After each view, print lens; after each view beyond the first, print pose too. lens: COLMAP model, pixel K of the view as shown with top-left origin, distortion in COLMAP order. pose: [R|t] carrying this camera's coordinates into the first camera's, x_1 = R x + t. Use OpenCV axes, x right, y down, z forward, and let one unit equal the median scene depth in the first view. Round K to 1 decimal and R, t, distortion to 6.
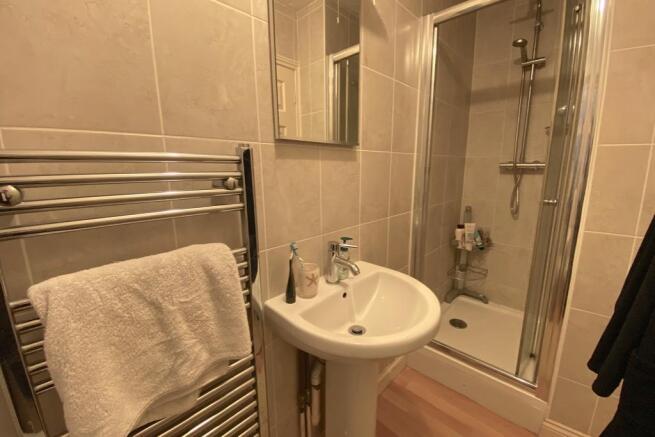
lens RADIAL K [[265.8, 0, 328.5], [0, 265.8, 219.2], [0, 0, 1]] dist [0.003287, -0.005758]
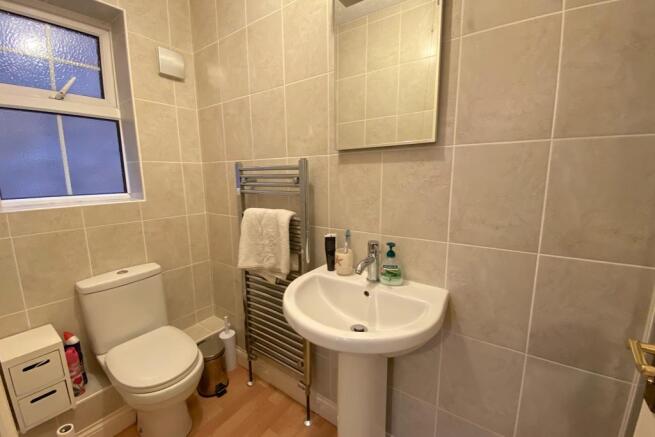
lens RADIAL K [[265.8, 0, 327.4], [0, 265.8, 218.0], [0, 0, 1]] dist [0.003287, -0.005758]
pose [[0.148026, 0.166861, -0.974805, 1.110655], [-0.171298, 0.975092, 0.140898, -0.134579], [0.974036, 0.146126, 0.172922, 0.703779]]
